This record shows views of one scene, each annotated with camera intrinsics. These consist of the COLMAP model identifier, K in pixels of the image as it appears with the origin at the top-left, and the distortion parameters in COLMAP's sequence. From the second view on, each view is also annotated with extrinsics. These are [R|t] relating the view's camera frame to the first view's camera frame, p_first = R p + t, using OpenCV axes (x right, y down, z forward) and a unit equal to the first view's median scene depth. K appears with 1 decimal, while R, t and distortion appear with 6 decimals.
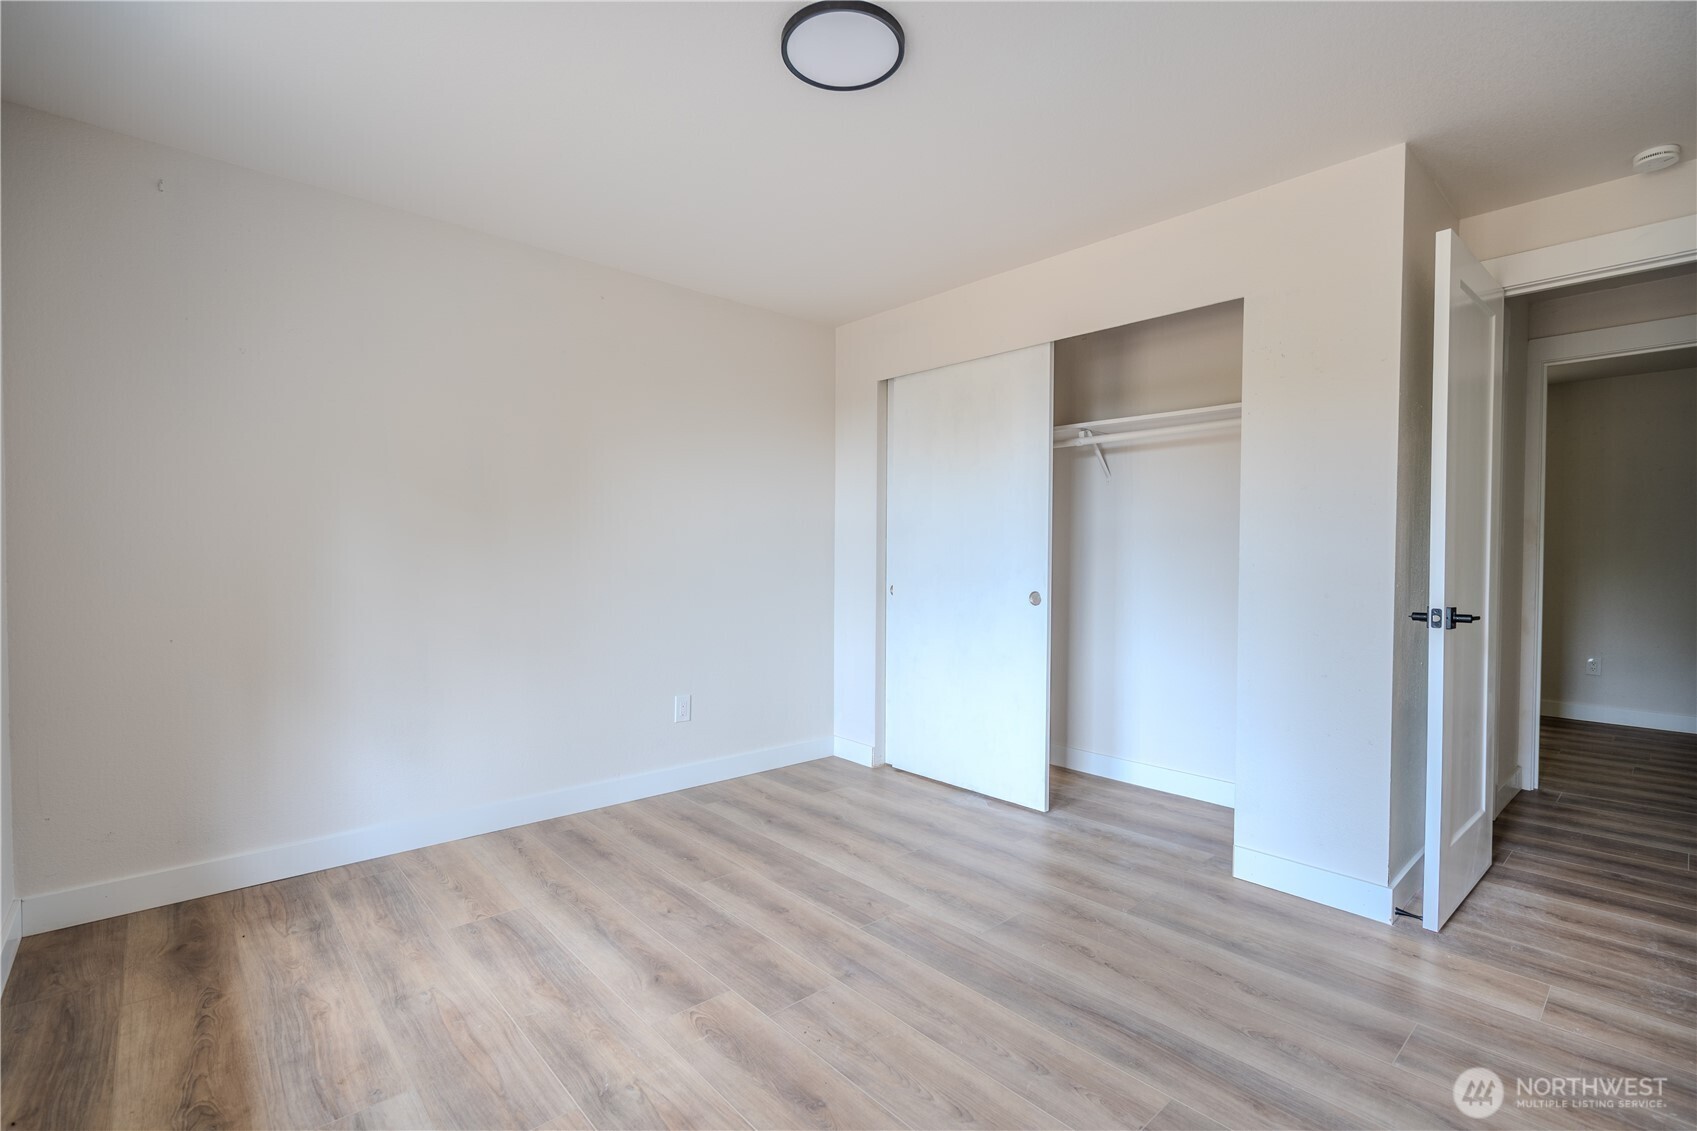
lens RADIAL K [[759.7, 0, 847.6], [0, 759.7, 581.5], [0, 0, 1]] dist [-0.004834, 0.001107]
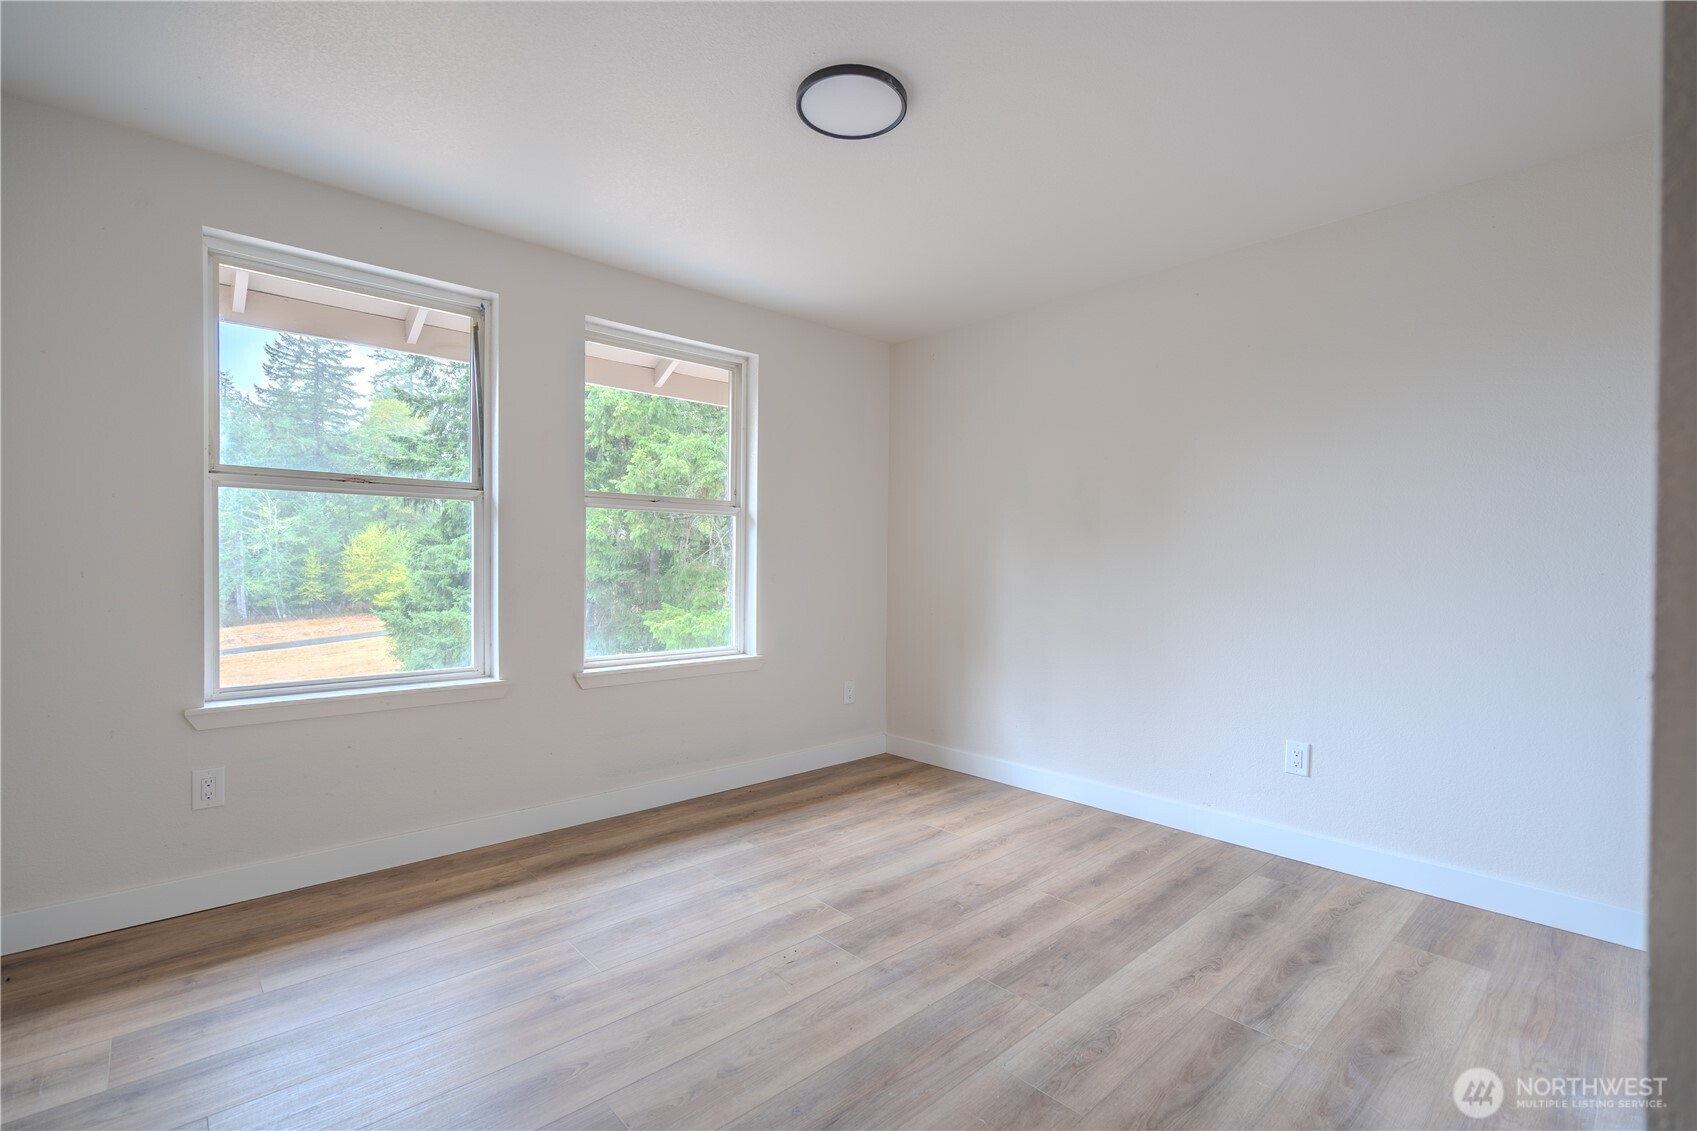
lens RADIAL K [[759.7, 0, 847.6], [0, 759.7, 581.5], [0, 0, 1]] dist [-0.004834, 0.001107]
pose [[0.011861, 0.016160, -0.999799, 0.841395], [-0.039485, 0.999097, 0.015680, -0.016430], [0.999150, 0.039292, 0.012488, 0.759822]]
